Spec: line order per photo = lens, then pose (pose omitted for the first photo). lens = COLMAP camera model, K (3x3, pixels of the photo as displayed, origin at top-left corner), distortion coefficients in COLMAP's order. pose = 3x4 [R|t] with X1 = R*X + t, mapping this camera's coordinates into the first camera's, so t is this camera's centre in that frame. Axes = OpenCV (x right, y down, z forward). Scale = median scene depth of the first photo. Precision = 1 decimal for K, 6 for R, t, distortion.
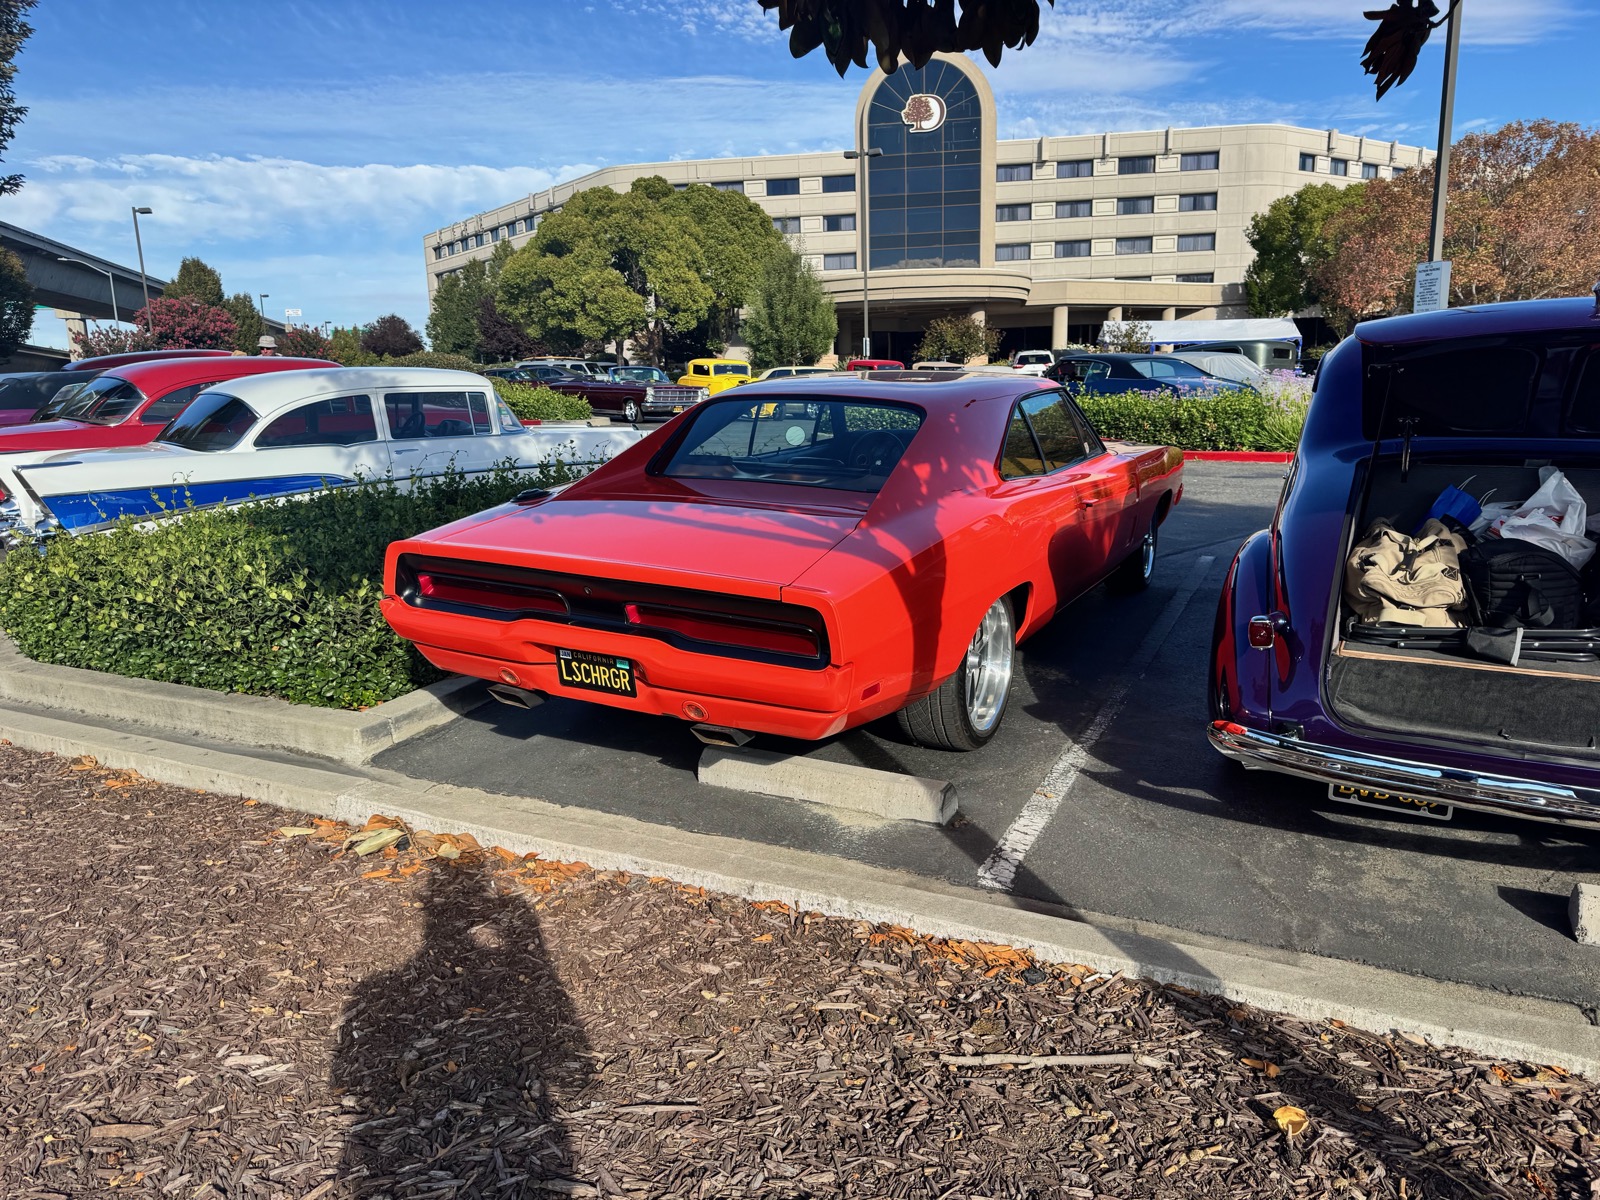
lens RADIAL K [[1193.1, 0, 800.0], [0, 1193.1, 600.0], [0, 0, 1]] dist [0.006484, -0.009144]
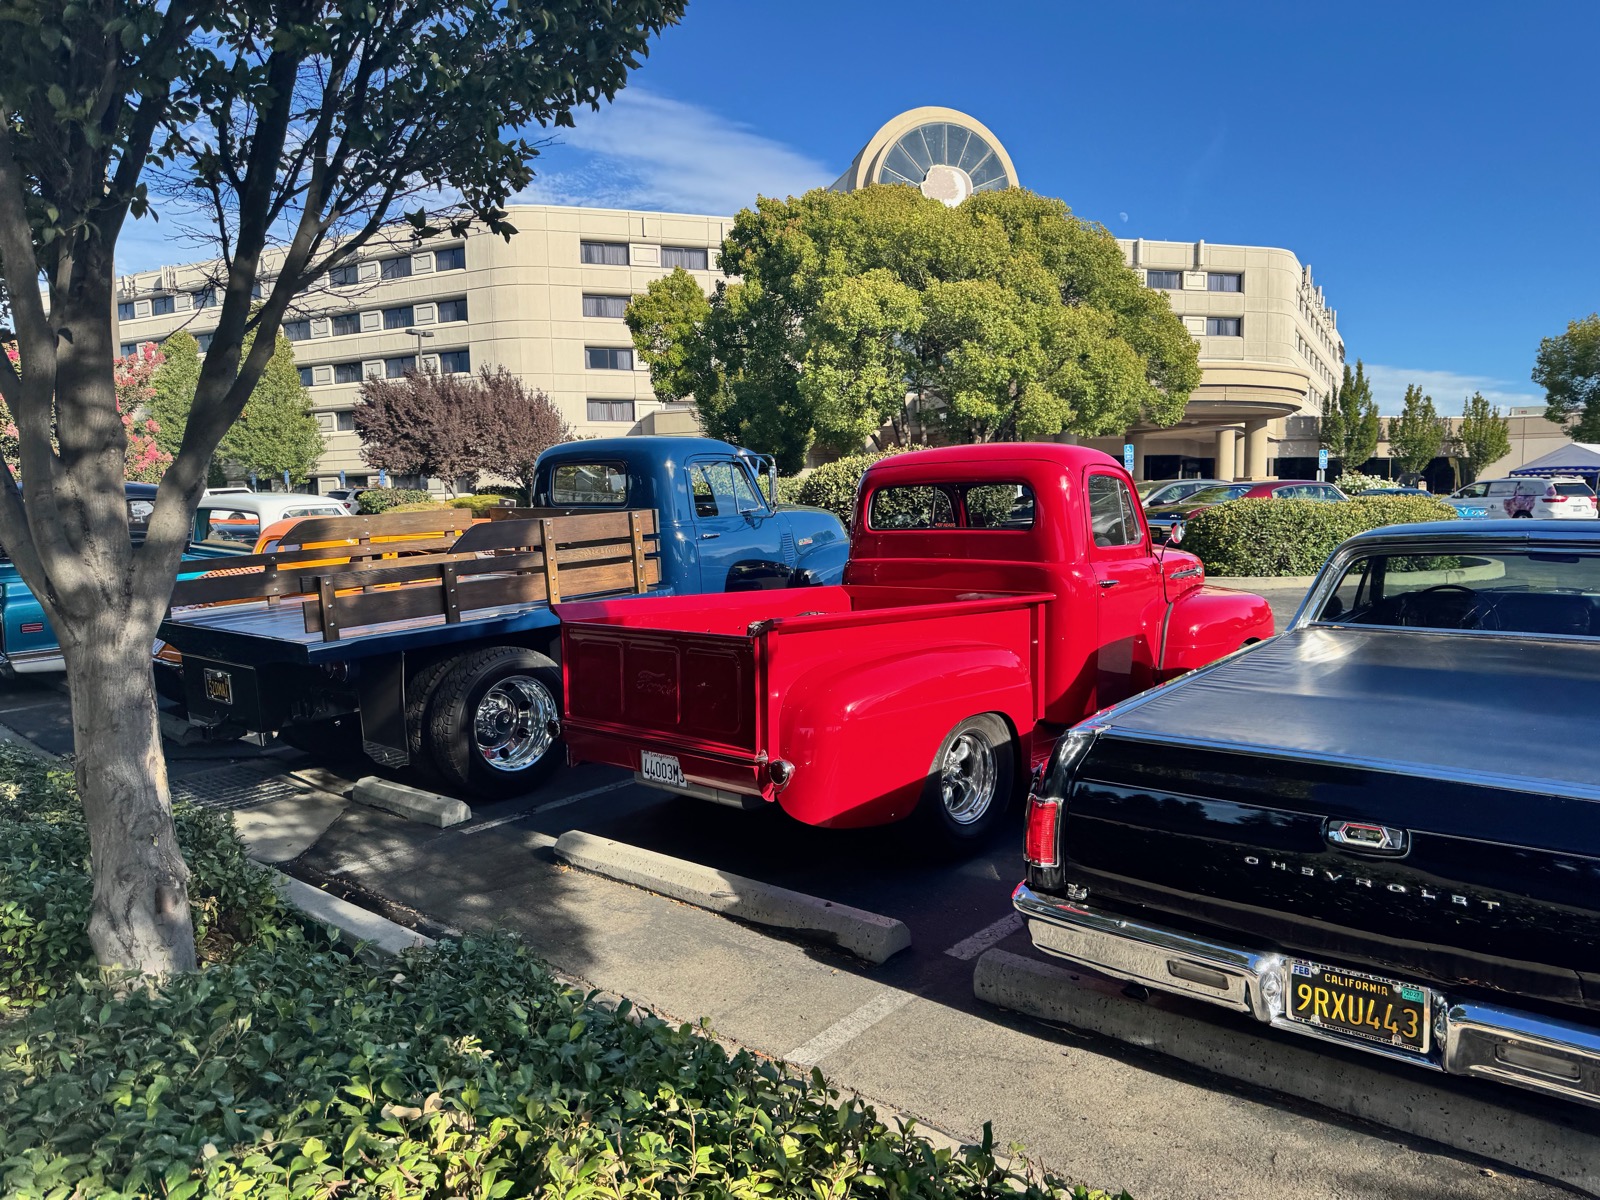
lens RADIAL K [[1149.3, 0, 761.4], [0, 1149.3, 607.4], [0, 0, 1]] dist [-0.009497, -0.000178]
pose [[0.879637, -0.027041, 0.474877, -0.372829], [0.079423, 0.992716, -0.090592, -0.071201], [-0.468968, 0.117405, 0.875377, 0.420278]]
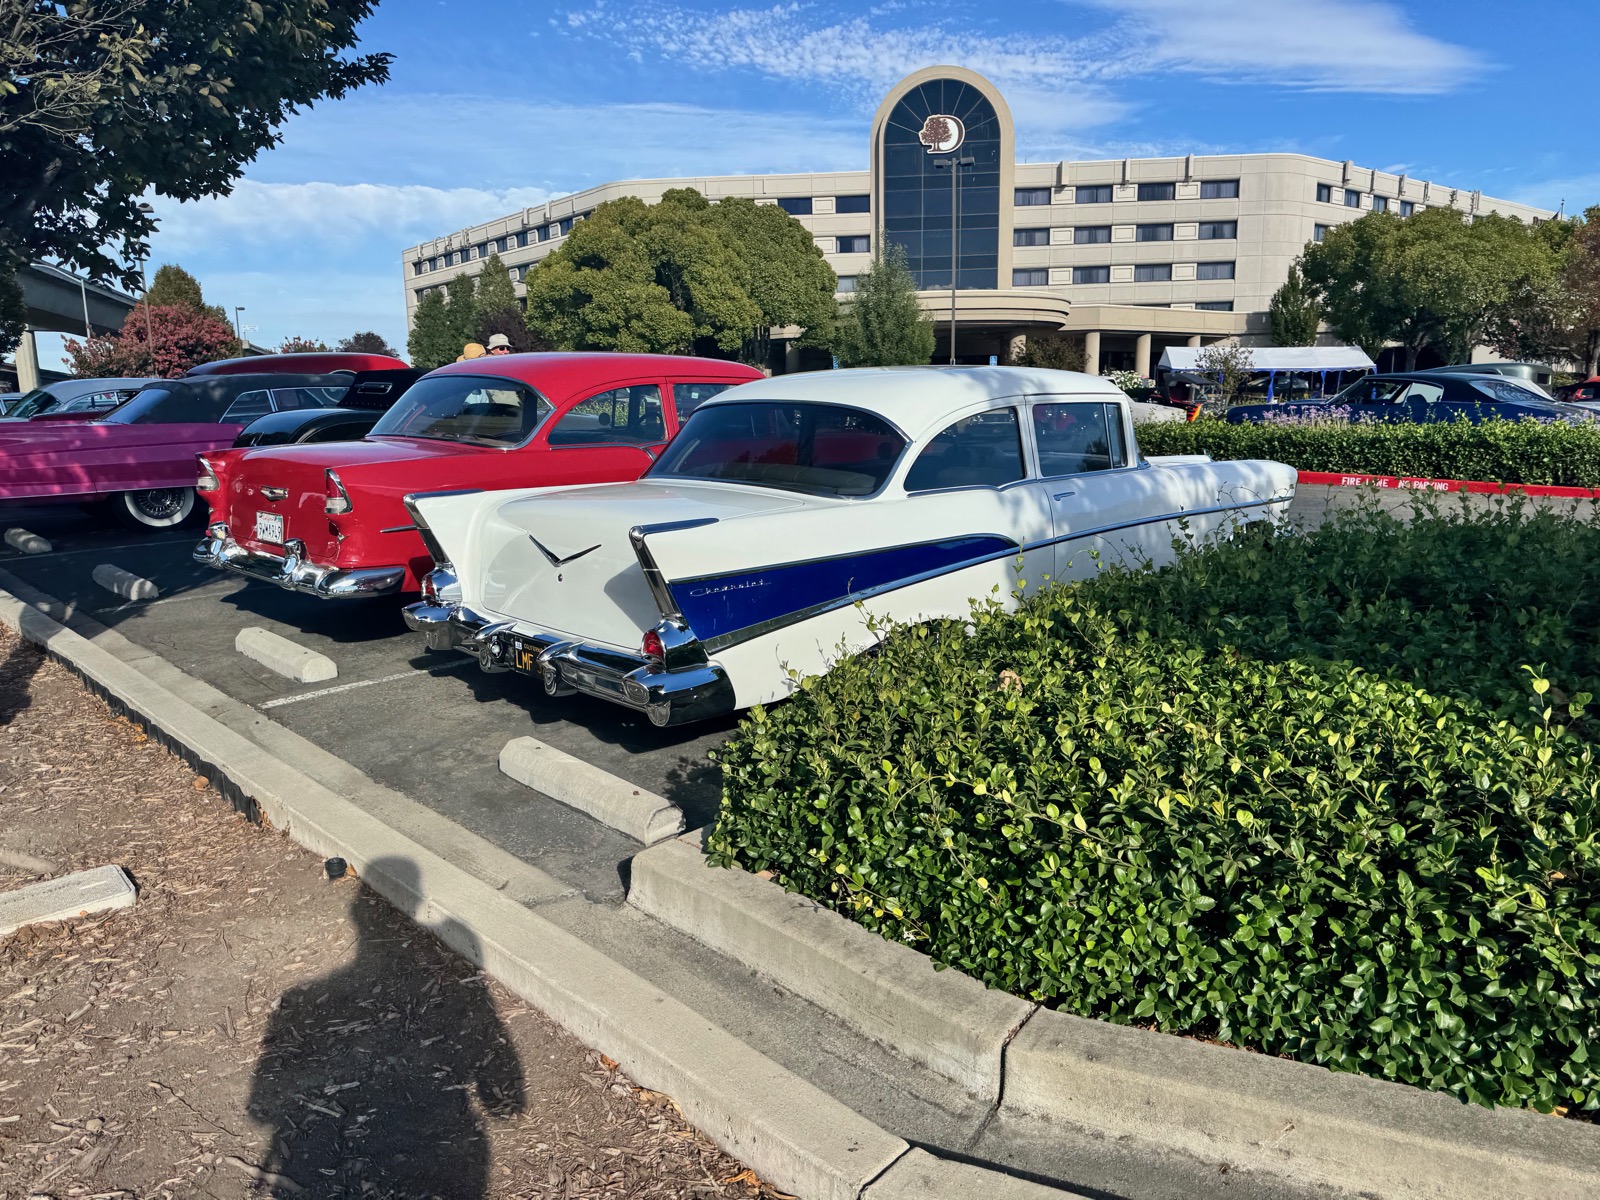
lens RADIAL K [[1169.3, 0, 806.3], [0, 1169.3, 603.7], [0, 0, 1]] dist [0.027072, -0.040866]
pose [[0.998143, 0.002739, 0.060854, -0.064812], [-0.001853, 0.999892, -0.014612, -0.007402], [-0.060887, 0.014472, 0.998040, 0.048726]]
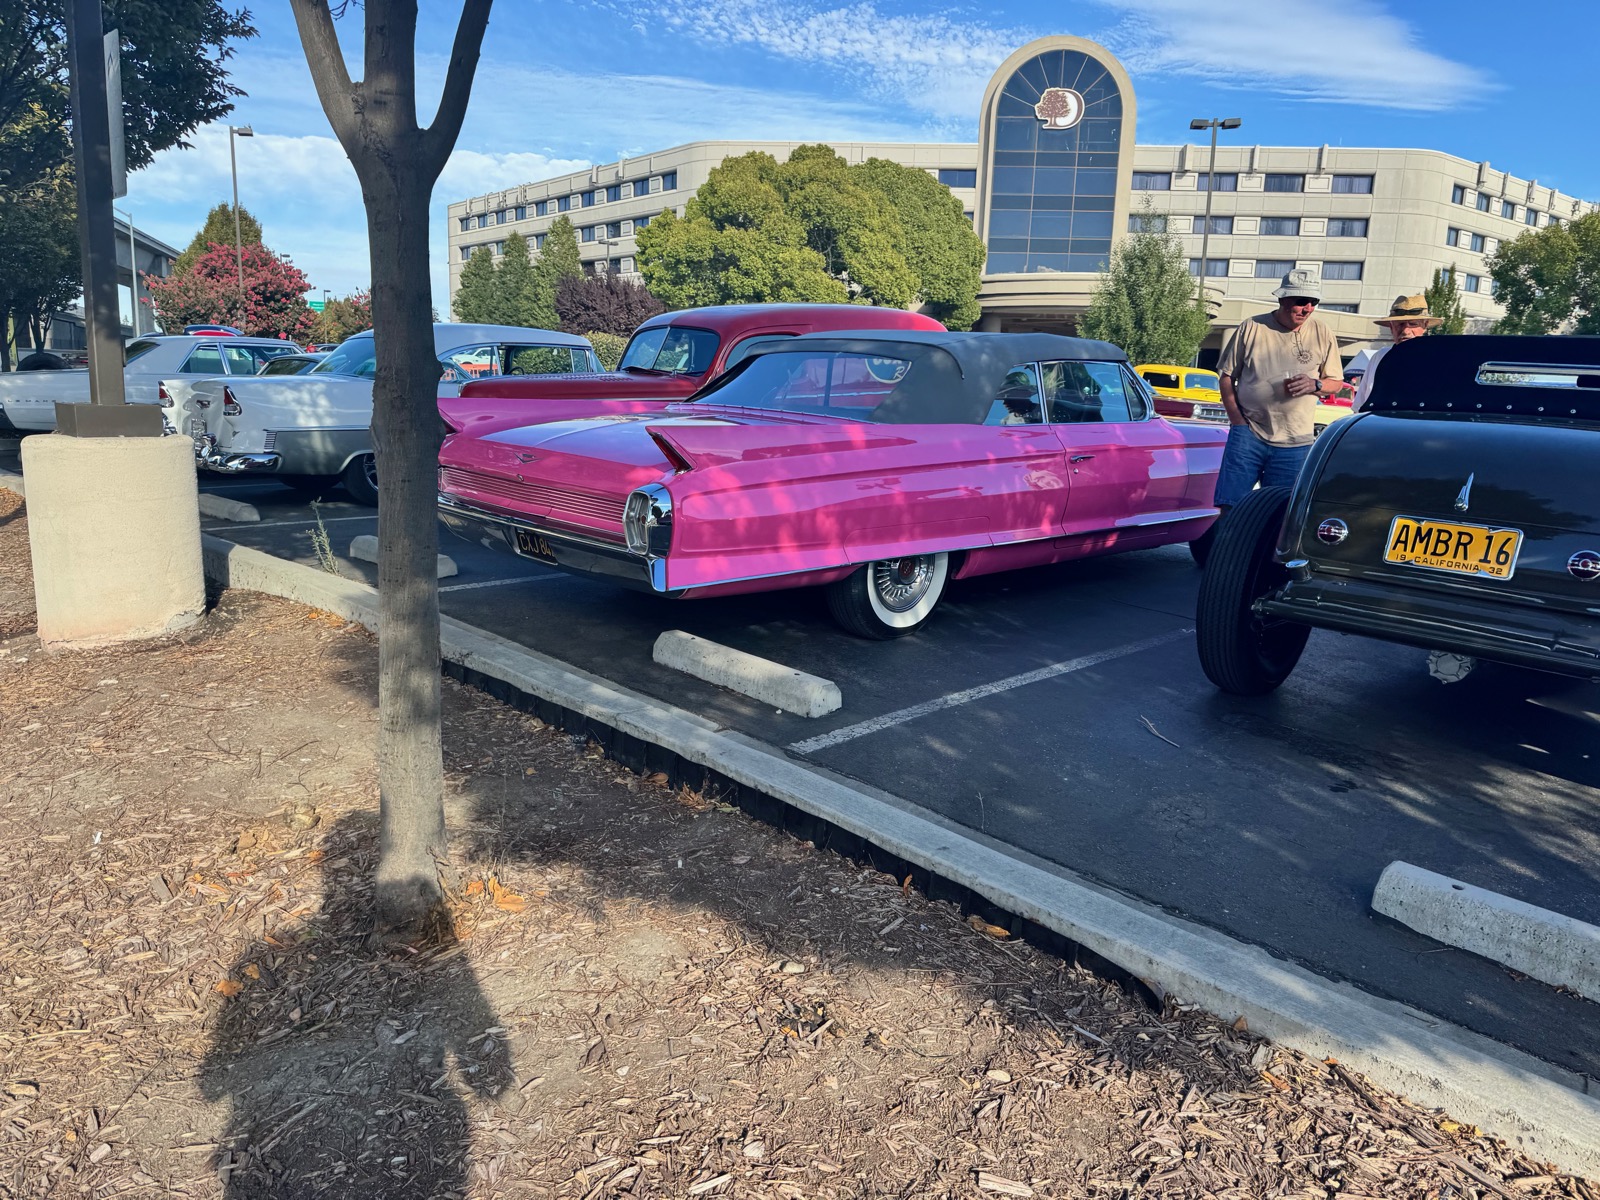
lens RADIAL K [[1148.2, 0, 795.1], [0, 1148.2, 601.3], [0, 0, 1]] dist [0.005561, -0.009297]
pose [[0.995447, 0.048857, 0.081847, -0.152013], [-0.049246, 0.998783, 0.002733, -0.020944], [-0.081614, -0.006751, 0.996641, 0.131266]]
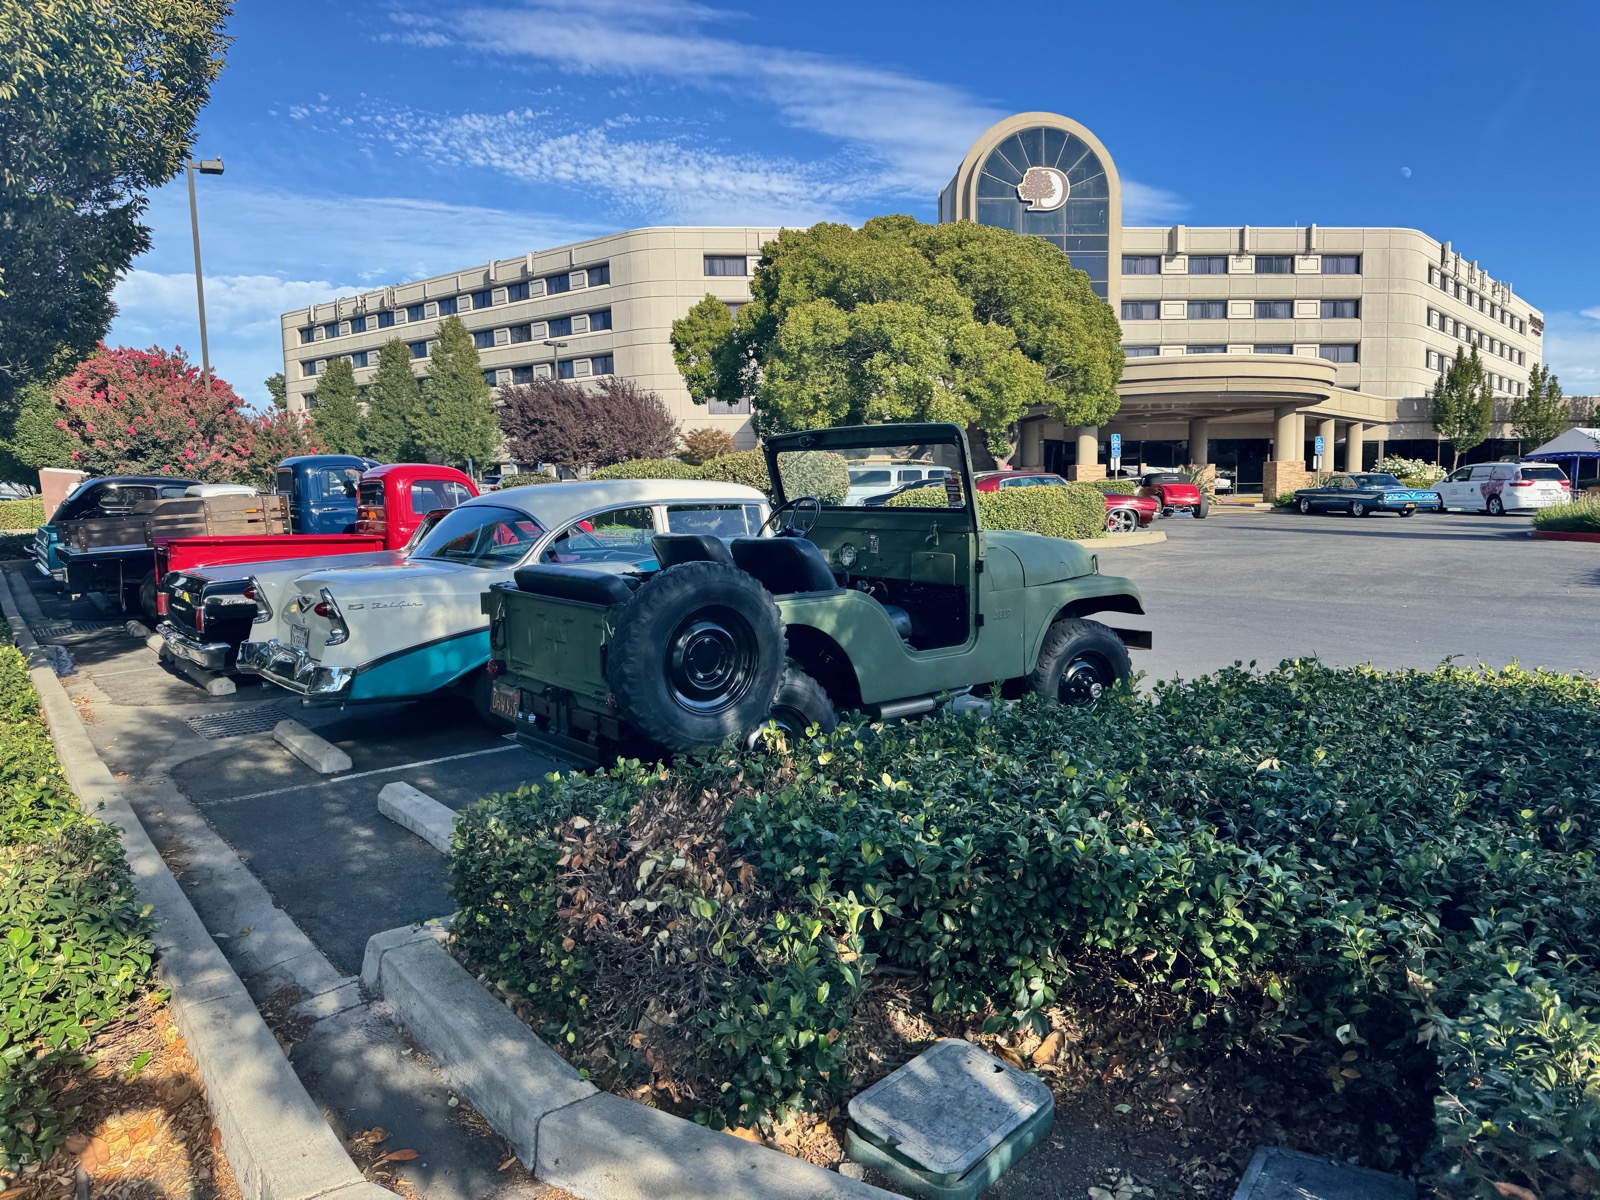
lens RADIAL K [[1126.5, 0, 759.3], [0, 1126.5, 627.4], [0, 0, 1]] dist [0.009936, -0.006915]
pose [[0.963317, -0.017499, 0.267796, -0.307206], [0.037083, 0.996979, -0.068249, -0.051201], [-0.265792, 0.075676, 0.961055, 0.308195]]
